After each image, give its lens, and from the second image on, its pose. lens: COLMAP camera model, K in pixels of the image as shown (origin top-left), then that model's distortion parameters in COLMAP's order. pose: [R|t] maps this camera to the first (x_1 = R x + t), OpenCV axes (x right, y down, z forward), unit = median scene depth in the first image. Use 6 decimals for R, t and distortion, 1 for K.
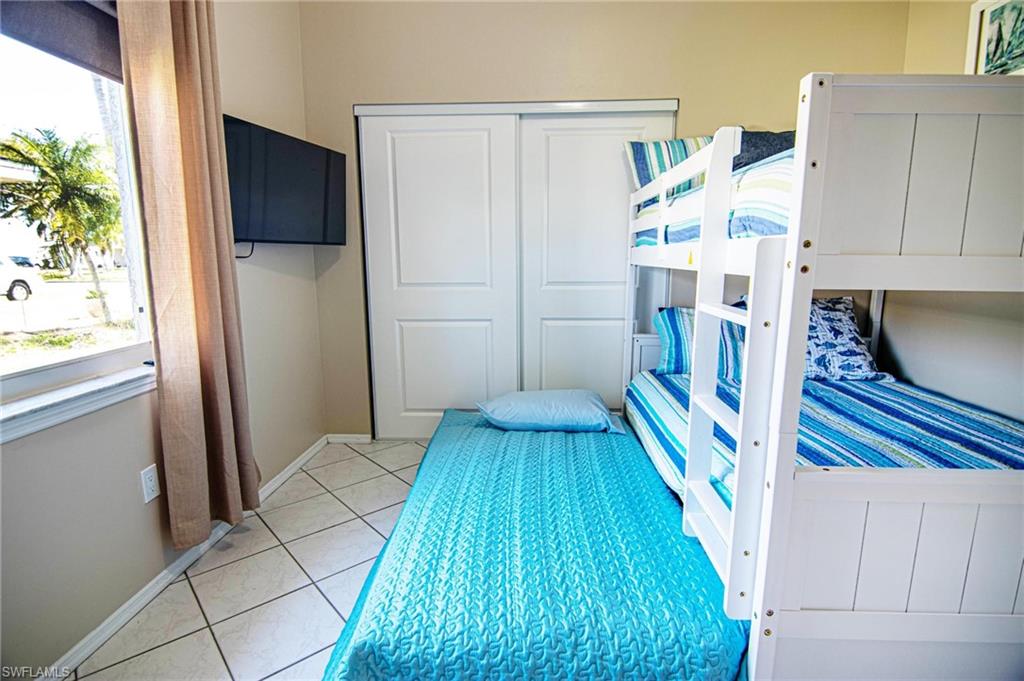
lens RADIAL K [[519.5, 0, 517.2], [0, 519.5, 343.6], [0, 0, 1]] dist [-0.010874, -0.010130]
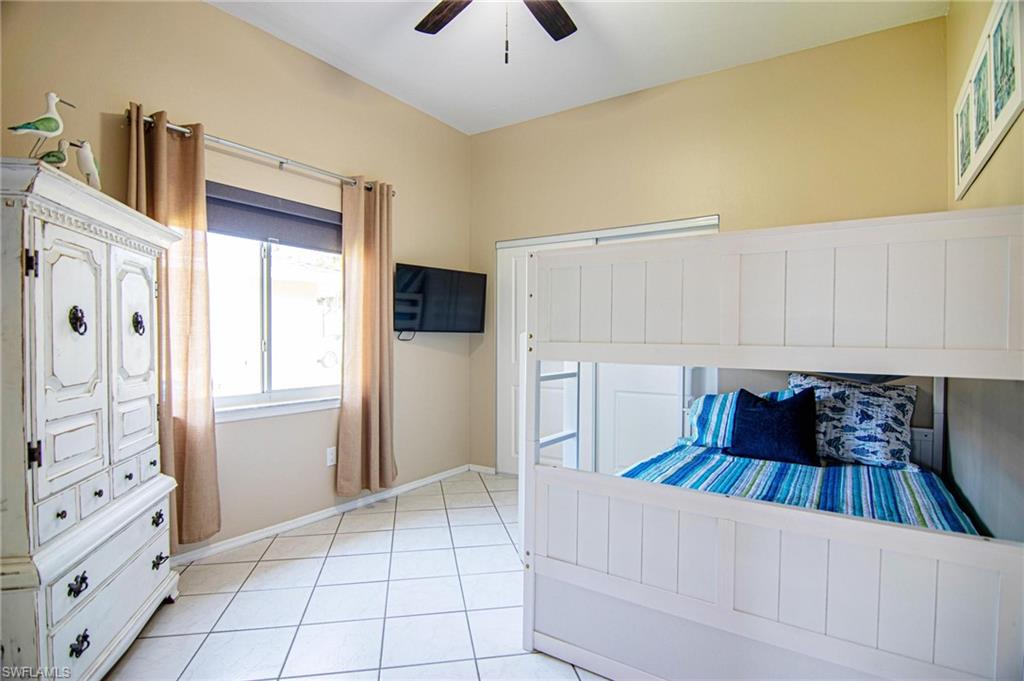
lens RADIAL K [[519.5, 0, 510.2], [0, 519.5, 342.6], [0, 0, 1]] dist [-0.010874, -0.010130]
pose [[0.839732, 0.006096, -0.542967, 0.605329], [-0.095510, 0.986005, -0.136643, 0.038271], [0.534535, 0.166602, 0.828563, -0.209758]]
